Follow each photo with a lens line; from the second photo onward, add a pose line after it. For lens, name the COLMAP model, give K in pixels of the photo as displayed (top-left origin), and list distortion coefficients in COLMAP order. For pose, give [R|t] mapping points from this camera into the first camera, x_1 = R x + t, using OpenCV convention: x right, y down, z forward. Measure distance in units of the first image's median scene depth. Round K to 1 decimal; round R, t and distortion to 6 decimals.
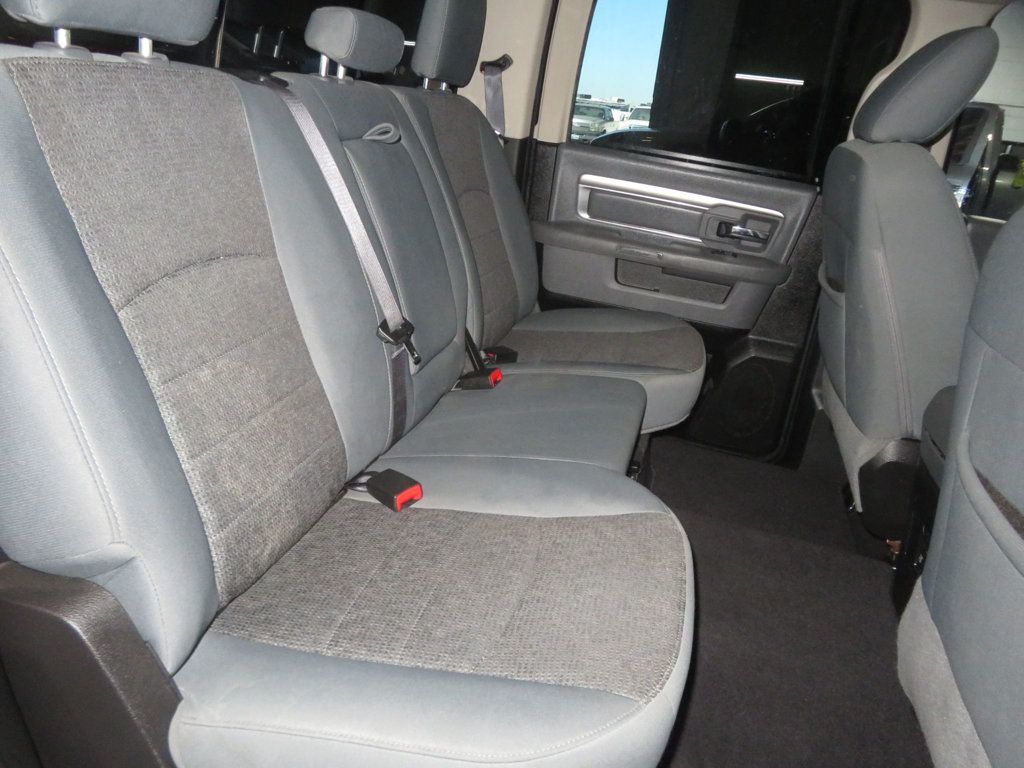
lens RADIAL K [[745.9, 0, 514.5], [0, 745.9, 378.5], [0, 0, 1]] dist [0.006075, 0.002932]
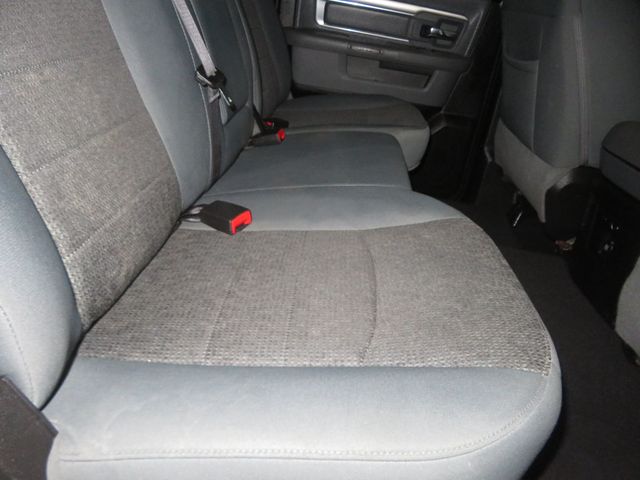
lens RADIAL K [[476.9, 0, 322.7], [0, 476.9, 237.4], [0, 0, 1]] dist [0.007754, 0.007187]
pose [[0.985315, -0.075868, 0.152963, -0.103974], [0.055267, 0.989344, 0.134700, 0.072500], [-0.161552, -0.124269, 0.979009, 0.215980]]
